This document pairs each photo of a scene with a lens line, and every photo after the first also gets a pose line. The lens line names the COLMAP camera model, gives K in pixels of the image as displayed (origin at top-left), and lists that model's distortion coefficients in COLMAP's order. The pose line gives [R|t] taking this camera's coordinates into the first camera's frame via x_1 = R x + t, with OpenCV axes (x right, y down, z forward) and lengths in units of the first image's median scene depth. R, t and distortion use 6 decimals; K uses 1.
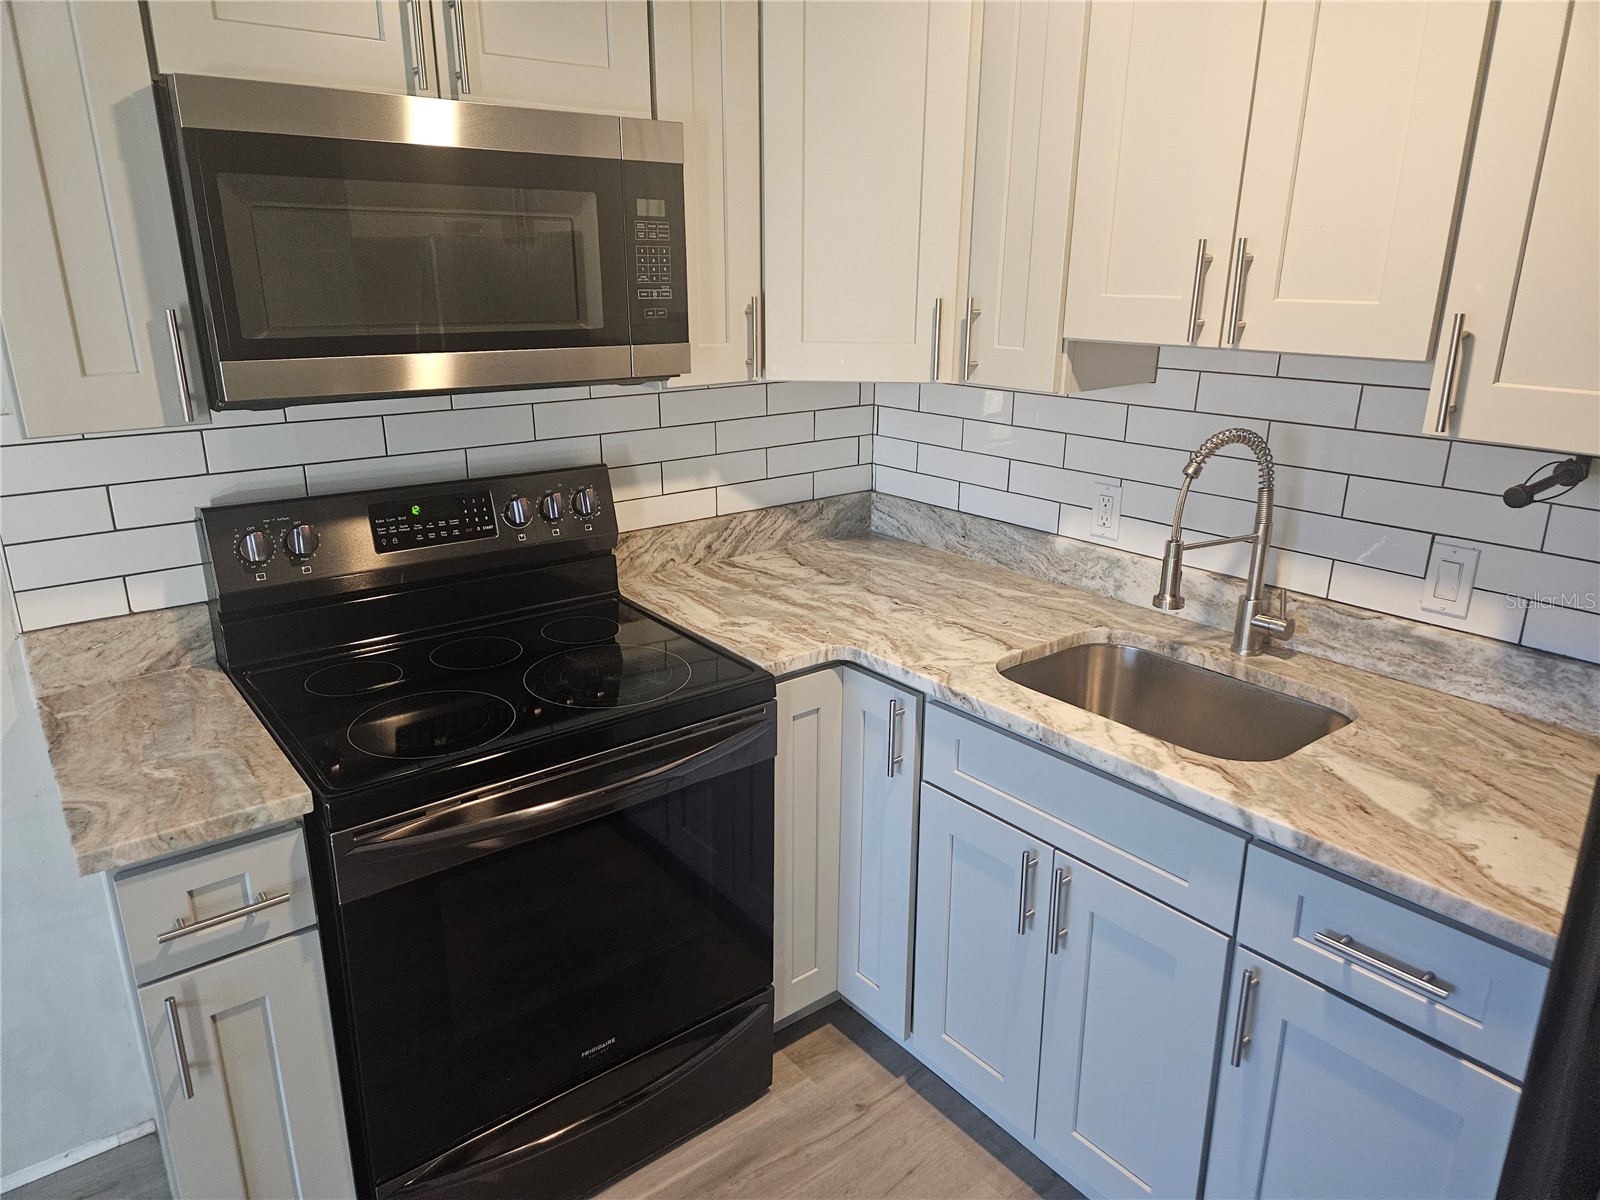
lens RADIAL K [[1053.0, 0, 784.9], [0, 1053.0, 588.4], [0, 0, 1]] dist [0.060956, -0.025618]
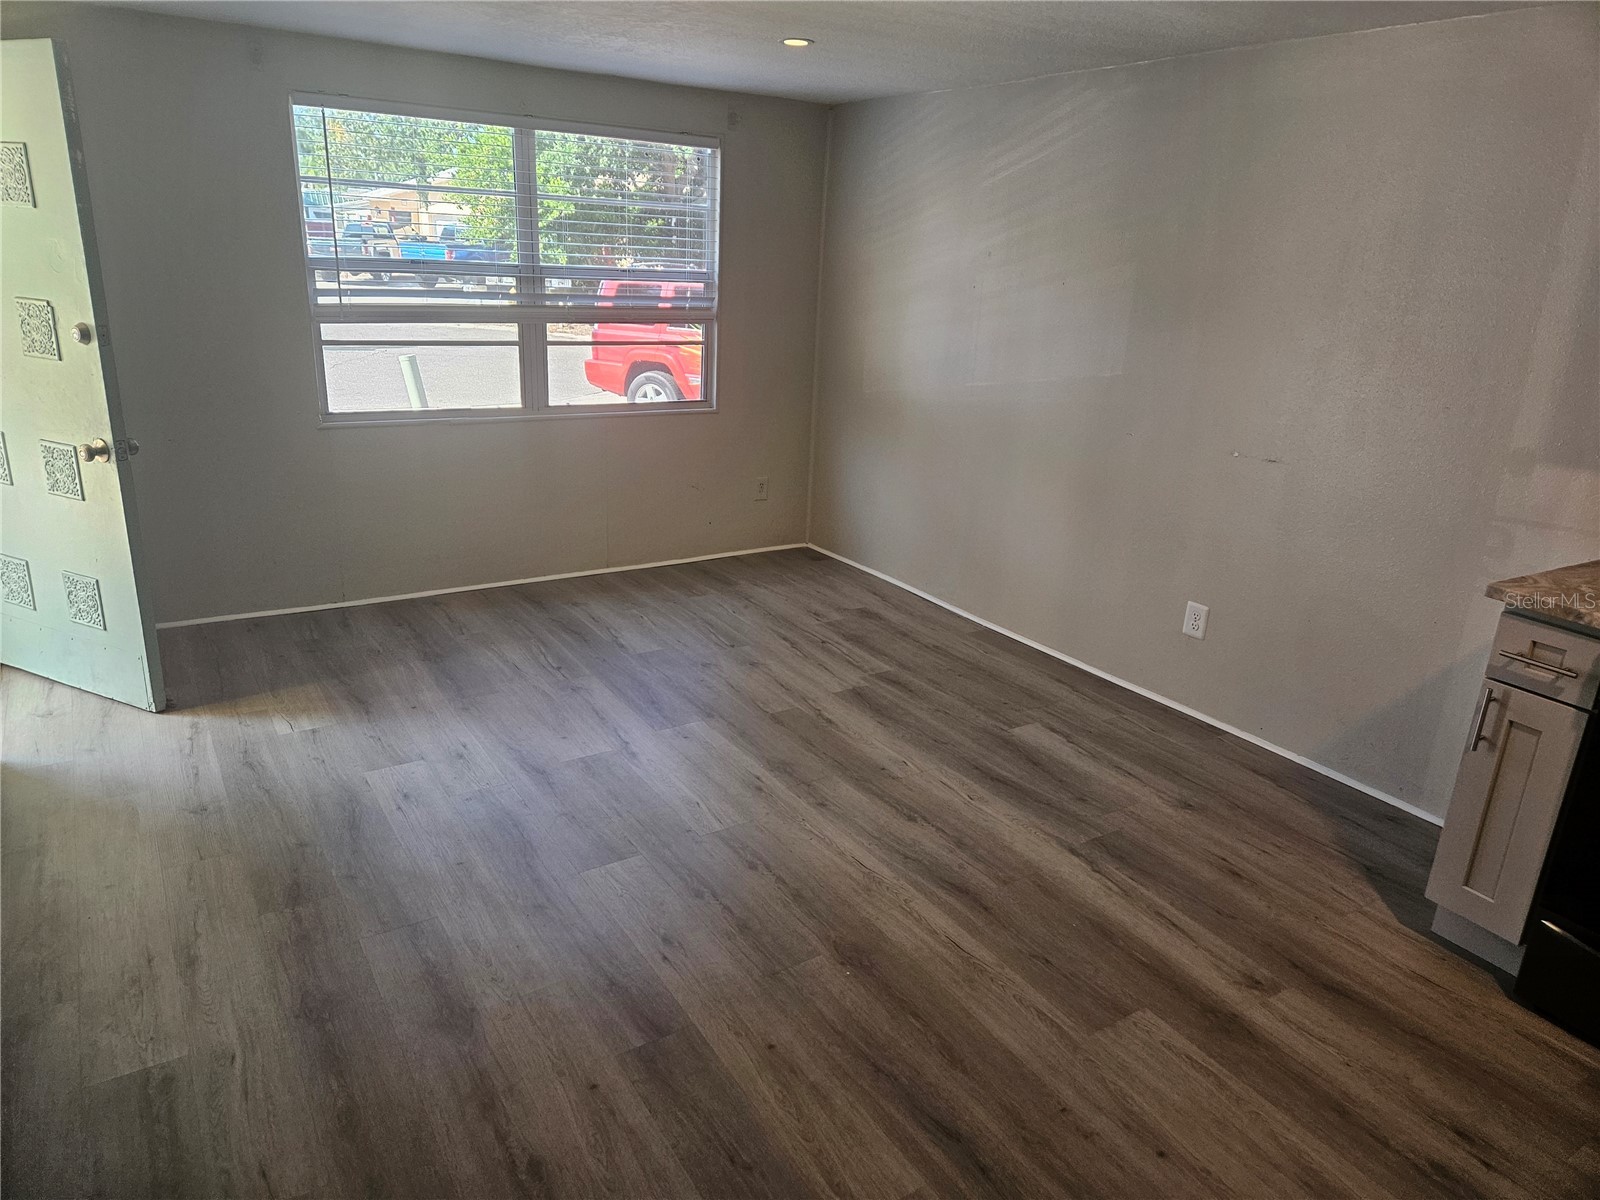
lens RADIAL K [[1053.0, 0, 806.7], [0, 1053.0, 602.4], [0, 0, 1]] dist [0.060956, -0.025618]
pose [[-0.081796, 0.316541, -0.945046, 0.812448], [-0.339987, 0.882483, 0.325012, 0.048688], [0.936866, 0.347888, 0.035436, -0.108897]]
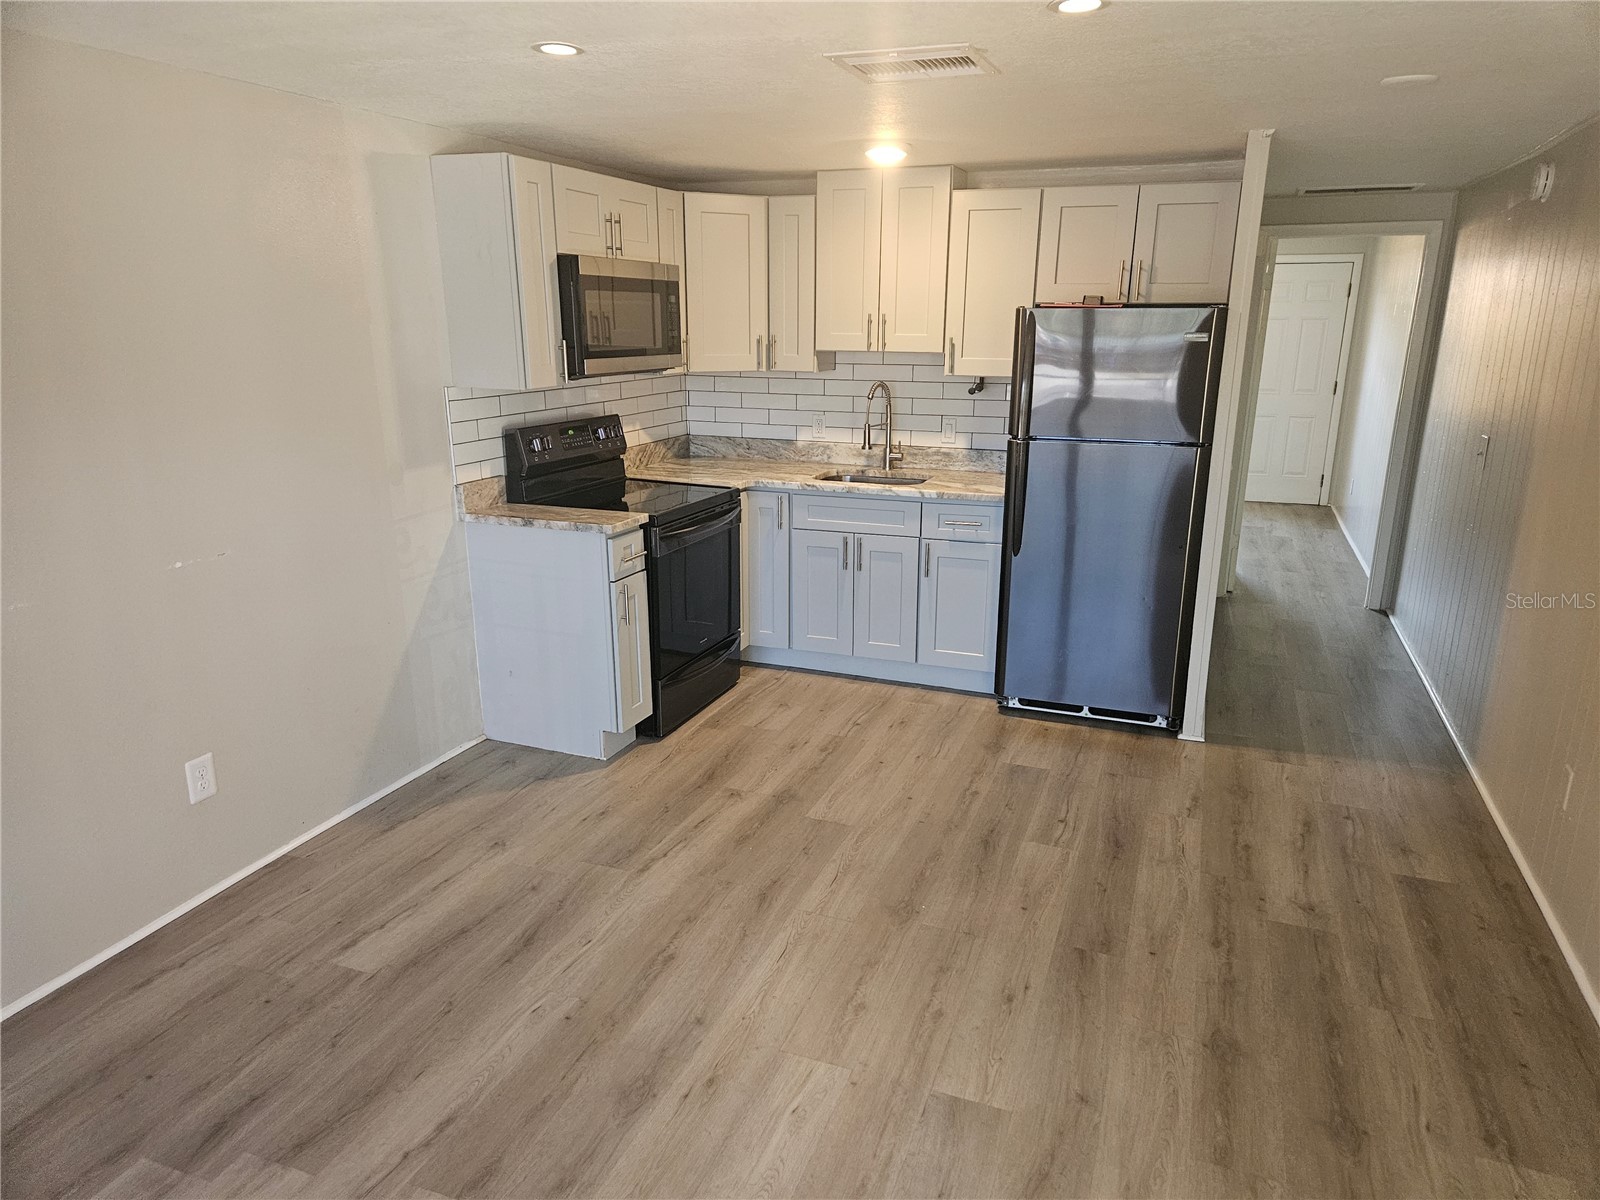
lens RADIAL K [[1053.0, 0, 812.0], [0, 1053.0, 611.0], [0, 0, 1]] dist [0.060956, -0.025618]
pose [[0.851965, -0.138627, 0.504914, -1.131798], [0.150019, 0.988514, 0.018267, 0.342825], [-0.501647, 0.060184, 0.862977, -1.174595]]
